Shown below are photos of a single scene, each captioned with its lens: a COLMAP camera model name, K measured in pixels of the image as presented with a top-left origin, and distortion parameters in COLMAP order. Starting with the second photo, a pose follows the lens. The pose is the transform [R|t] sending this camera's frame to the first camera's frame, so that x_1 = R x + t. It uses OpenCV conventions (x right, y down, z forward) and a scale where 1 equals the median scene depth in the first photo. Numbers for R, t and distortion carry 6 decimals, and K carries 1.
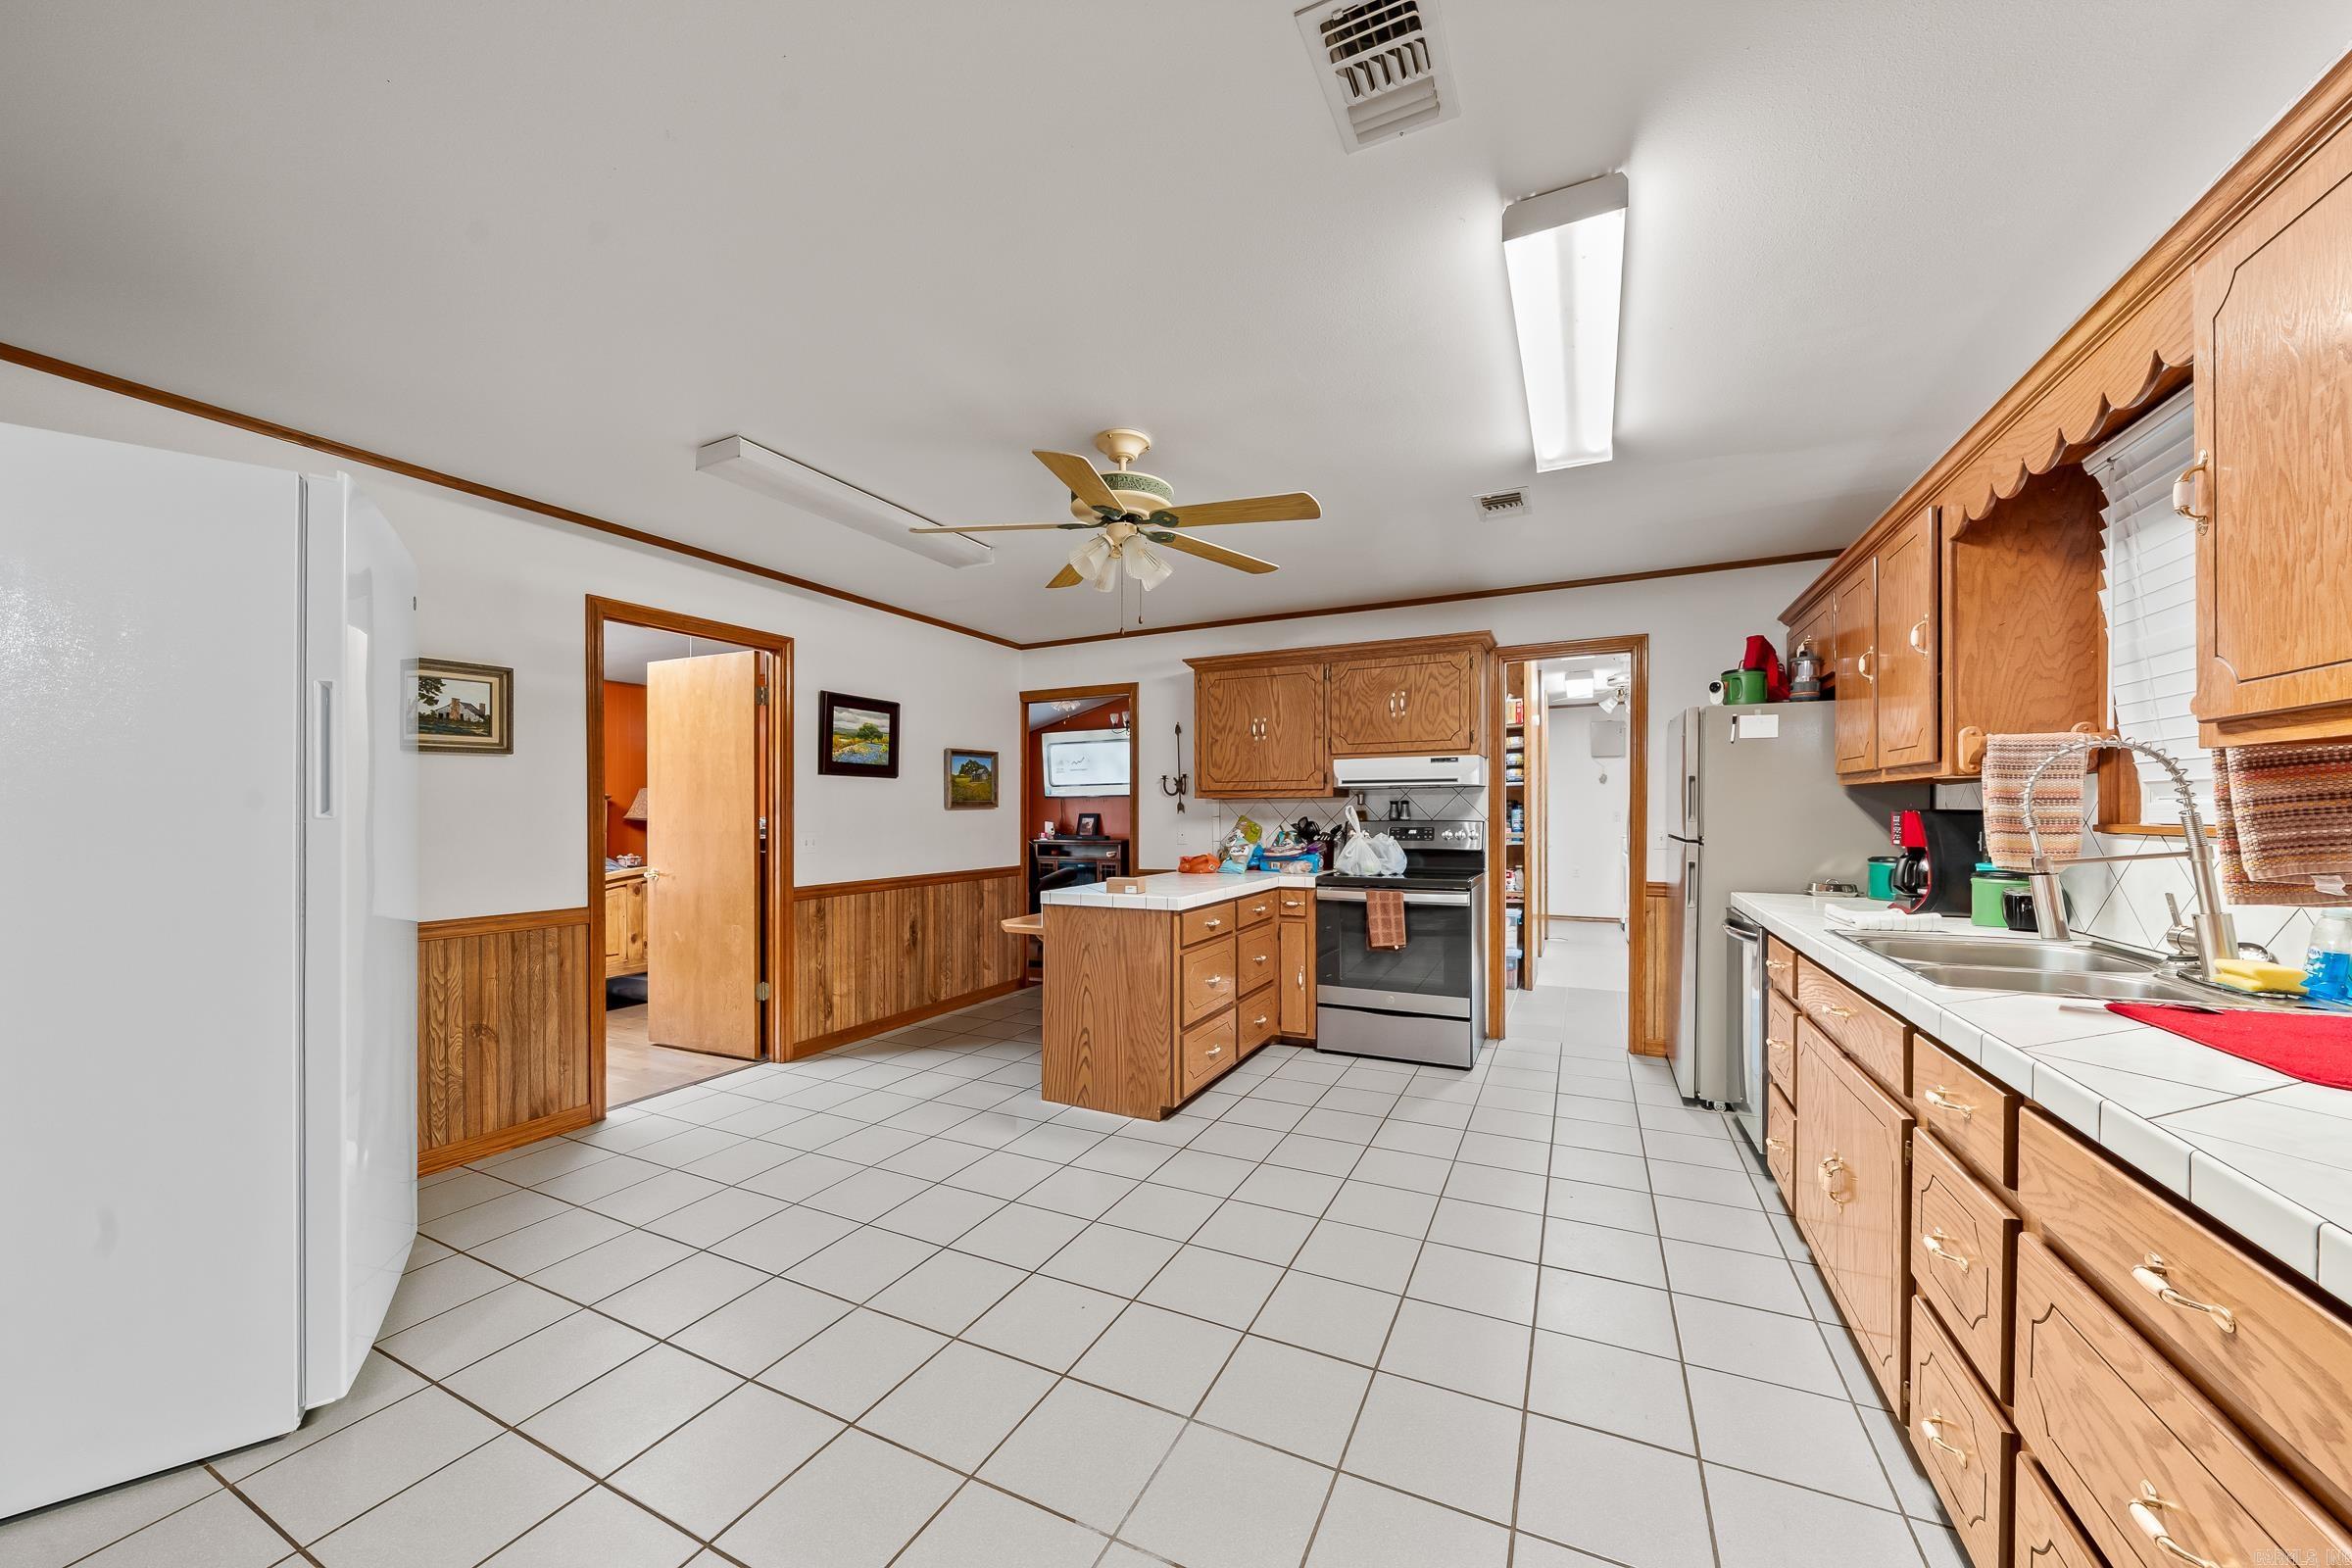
lens RADIAL K [[821.0, 0, 1199.2], [0, 821.0, 813.5], [0, 0, 1]] dist [-0.001555, -0.000090]
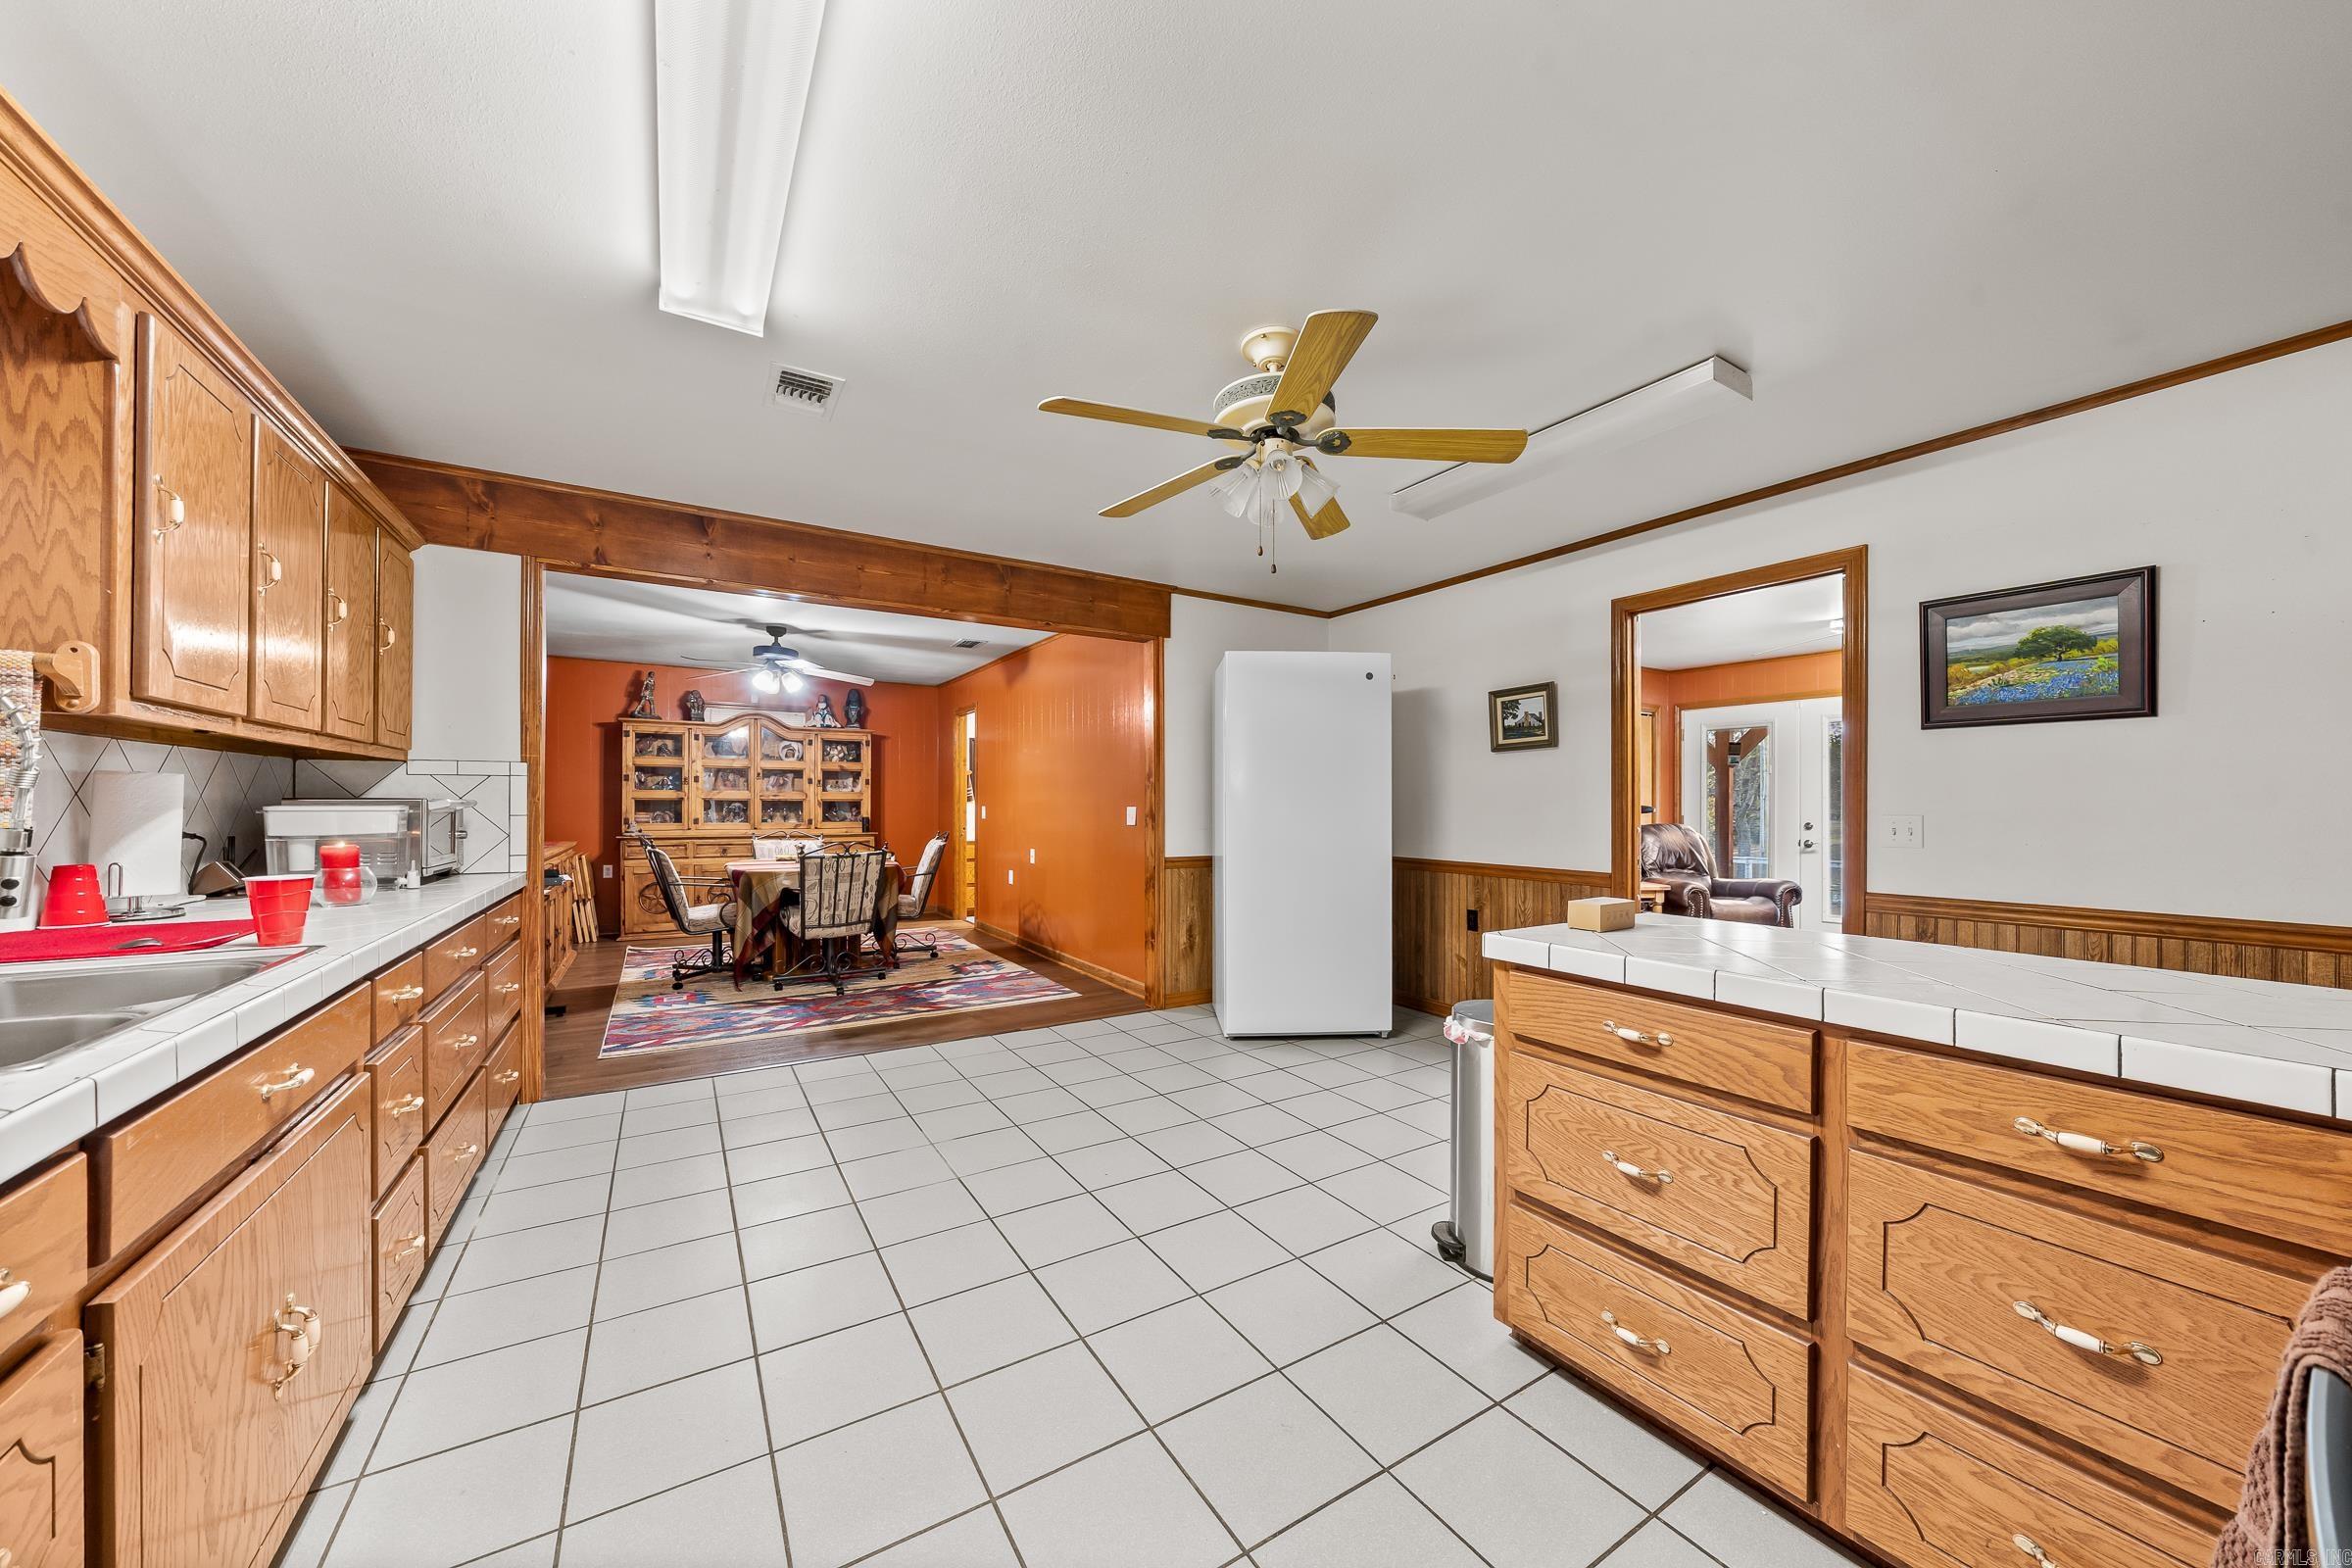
lens RADIAL K [[821.0, 0, 1183.5], [0, 821.0, 799.4], [0, 0, 1]] dist [-0.001555, -0.000090]
pose [[-0.546947, -0.003887, -0.837158, 0.527087], [-0.002632, 0.999992, -0.002923, 0.015499], [0.837163, 0.000605, -0.546953, 1.092491]]
